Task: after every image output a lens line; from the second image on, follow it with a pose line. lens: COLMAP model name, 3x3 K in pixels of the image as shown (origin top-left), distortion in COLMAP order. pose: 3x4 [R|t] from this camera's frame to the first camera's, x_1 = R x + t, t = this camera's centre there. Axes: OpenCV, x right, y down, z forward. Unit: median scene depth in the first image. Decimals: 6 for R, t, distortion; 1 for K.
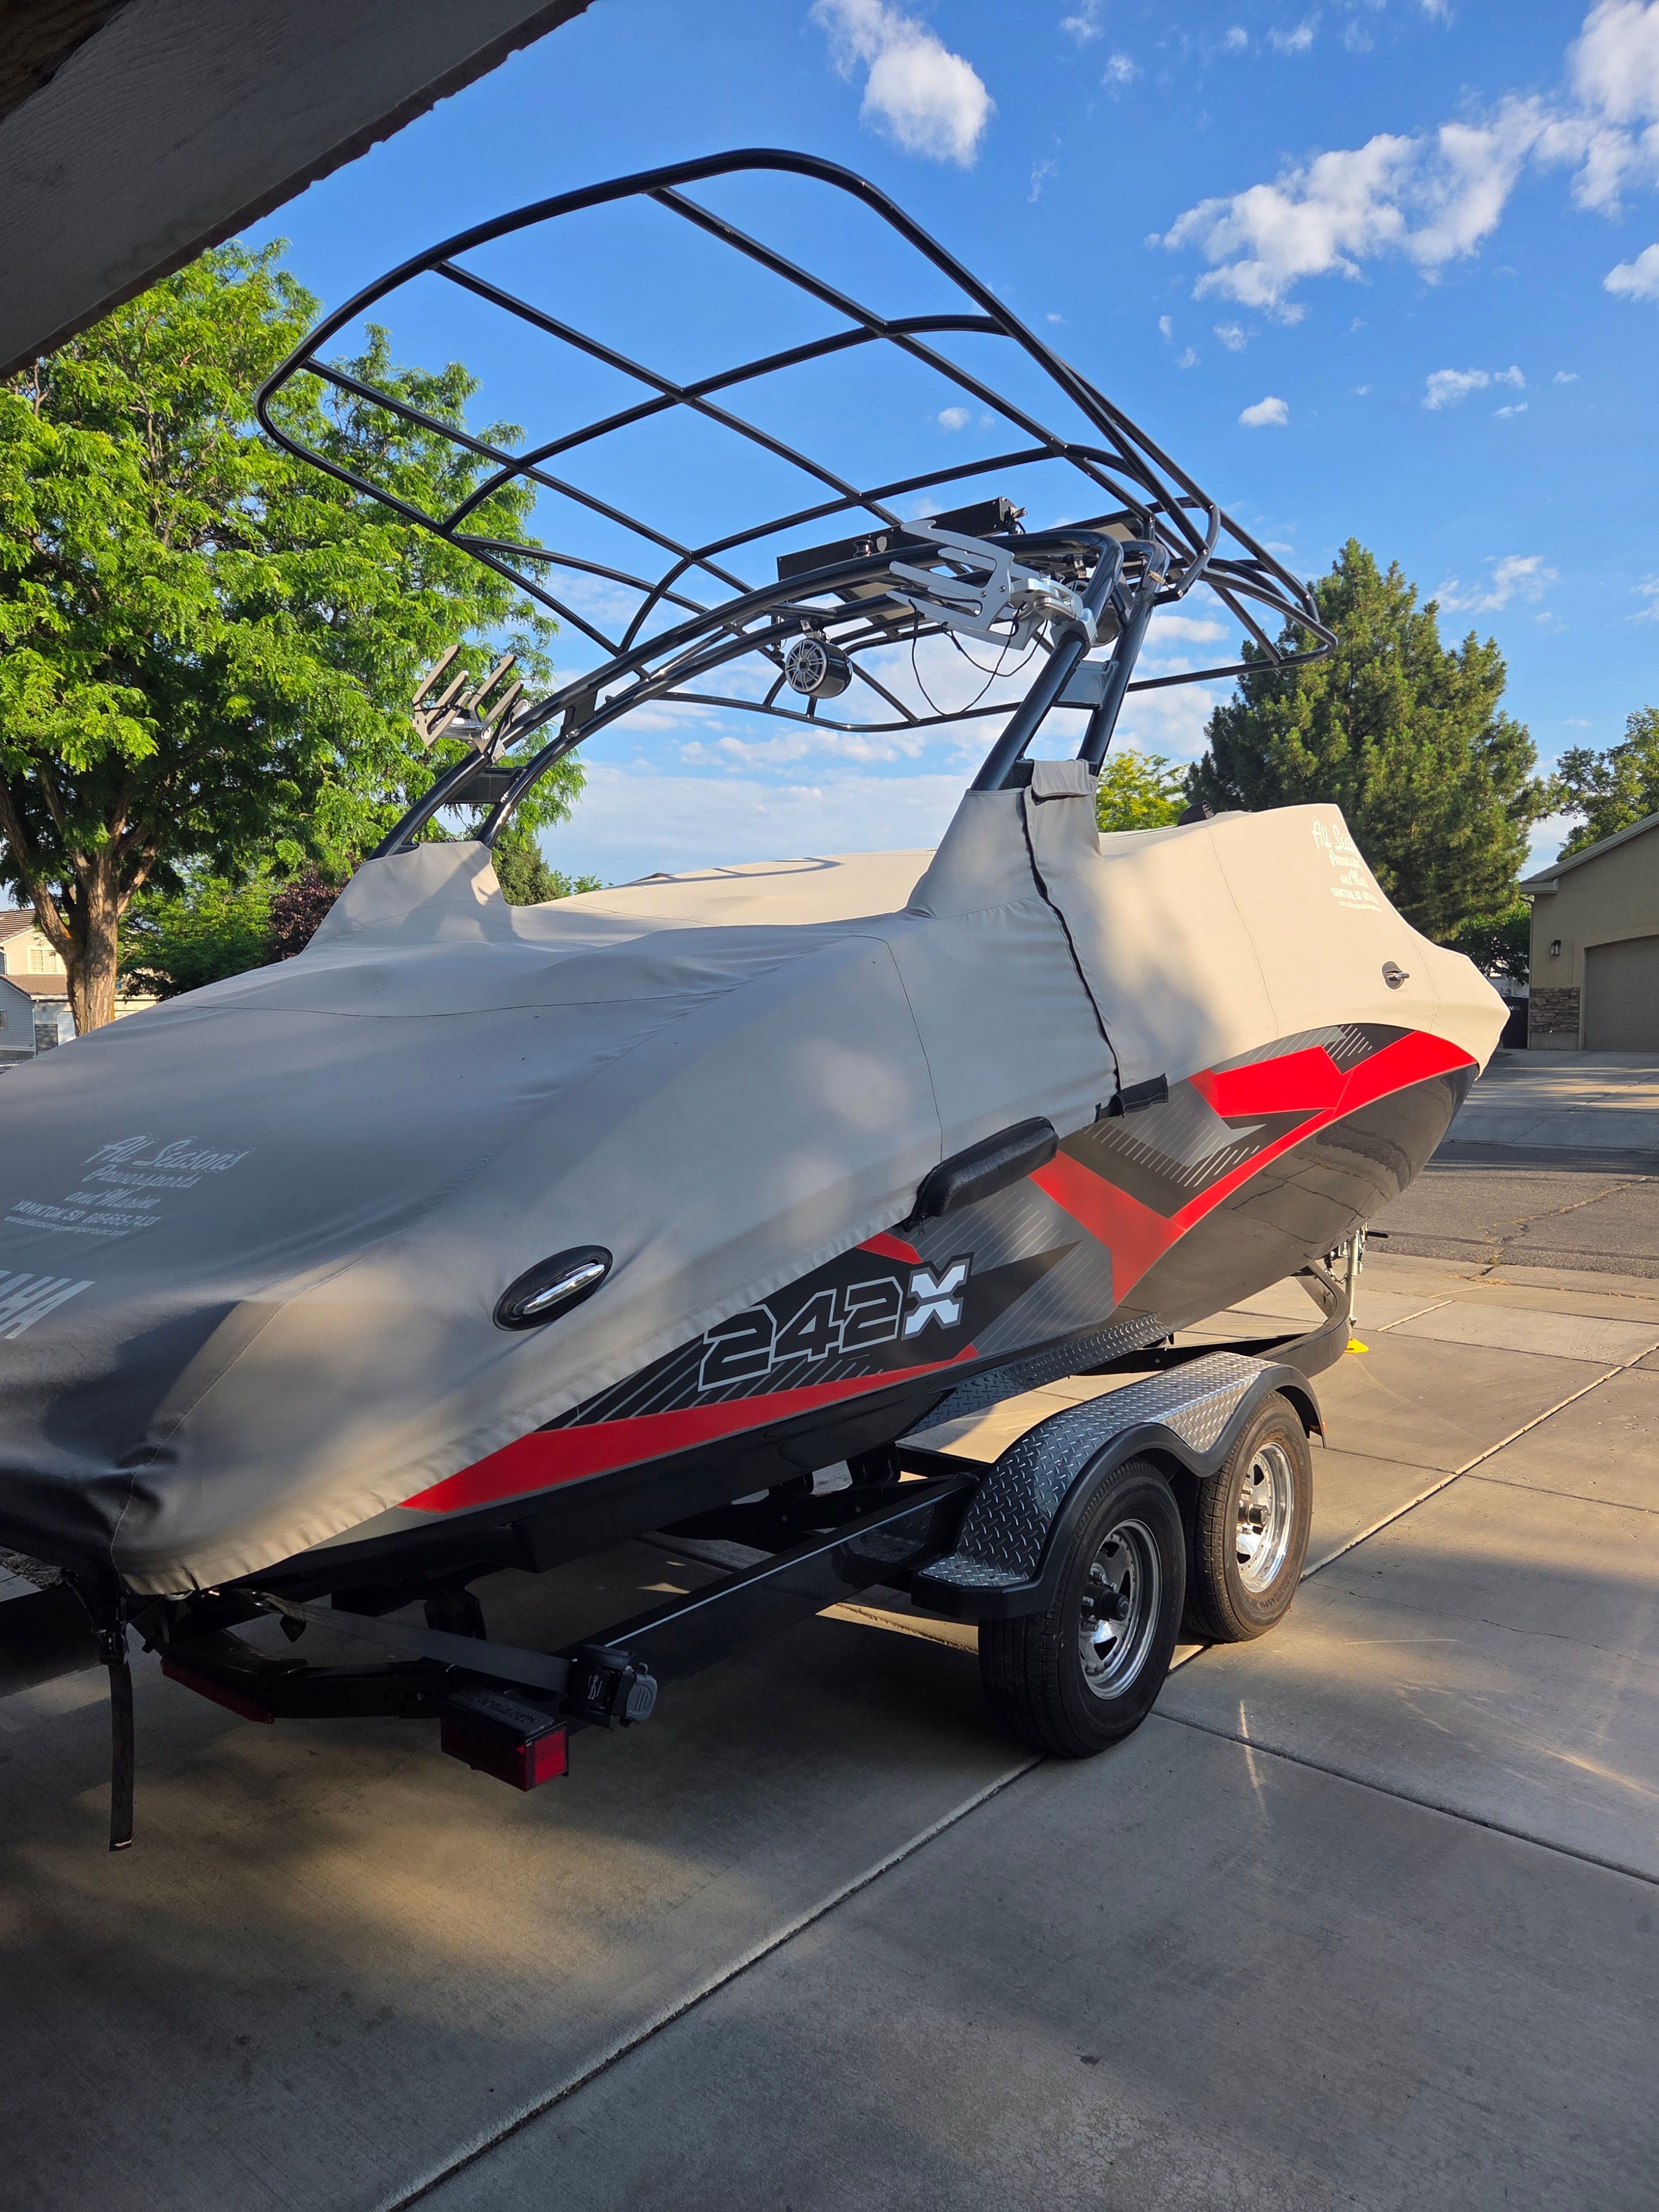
lens RADIAL K [[1509.1, 0, 829.5], [0, 1509.1, 1106.0], [0, 0, 1]] dist [0.048967, -0.035762]
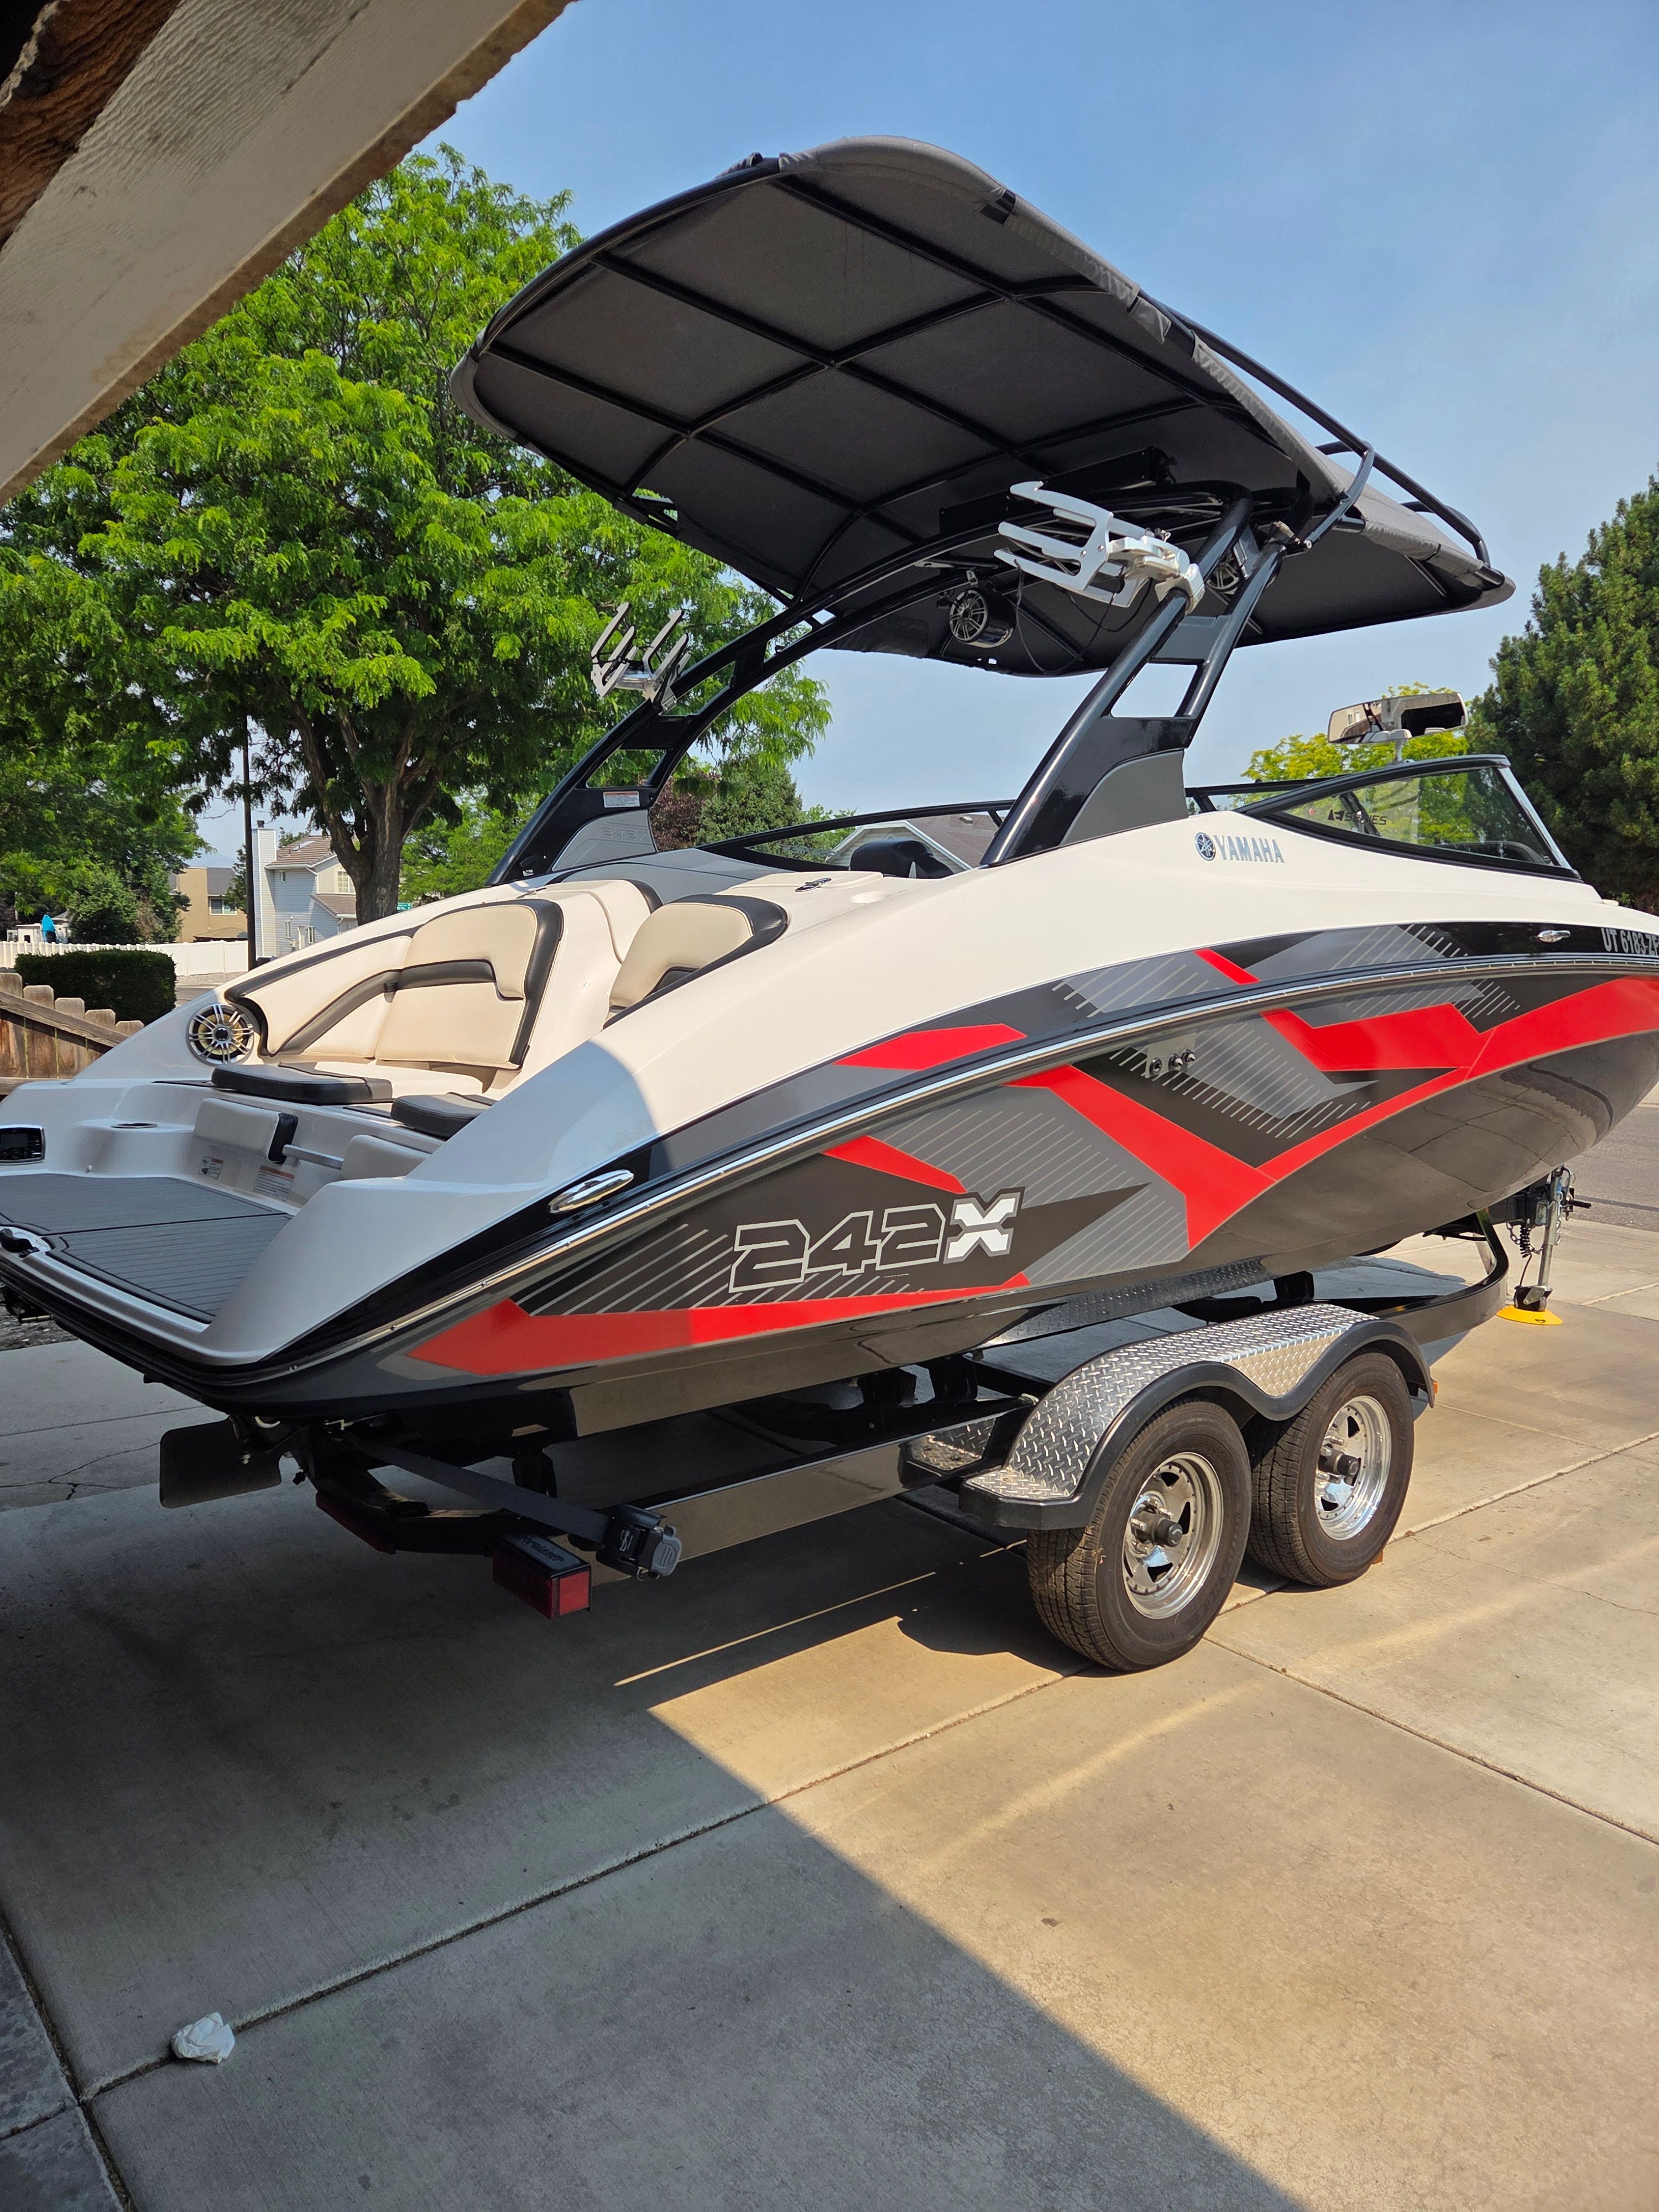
lens RADIAL K [[1510.9, 0, 829.5], [0, 1510.9, 1106.0], [0, 0, 1]] dist [0.048788, -0.005905]
pose [[0.983602, 0.048625, -0.173673, 0.136449], [-0.041310, 0.998110, 0.045492, -0.002594], [0.175556, -0.037572, 0.983752, -0.065859]]
